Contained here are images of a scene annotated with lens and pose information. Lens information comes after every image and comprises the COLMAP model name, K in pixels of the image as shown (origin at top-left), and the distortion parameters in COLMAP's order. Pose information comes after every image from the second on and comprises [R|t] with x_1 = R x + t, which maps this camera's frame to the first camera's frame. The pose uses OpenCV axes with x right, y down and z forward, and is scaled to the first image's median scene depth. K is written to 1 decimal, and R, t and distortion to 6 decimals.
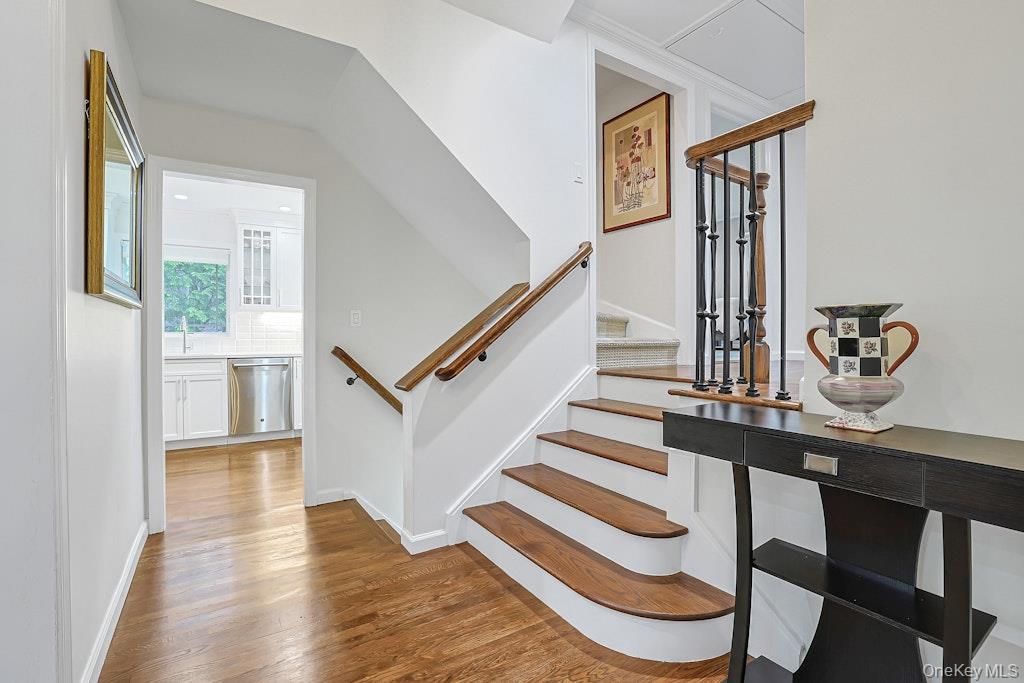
lens RADIAL K [[481.3, 0, 511.1], [0, 481.3, 339.4], [0, 0, 1]] dist [-0.032205, 0.009255]
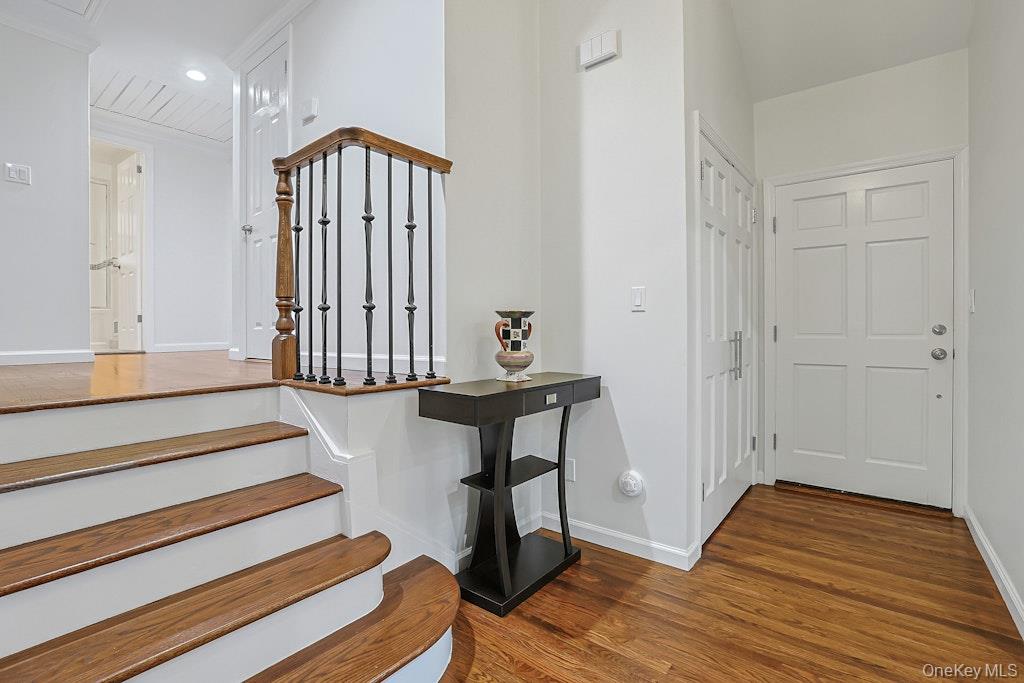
lens RADIAL K [[481.3, 0, 508.1], [0, 481.3, 332.5], [0, 0, 1]] dist [-0.032205, 0.009255]
pose [[-0.334850, -0.007178, 0.942244, -0.909887], [0.006826, 0.999926, 0.010043, -0.009950], [-0.942247, 0.009794, -0.334776, 1.581916]]
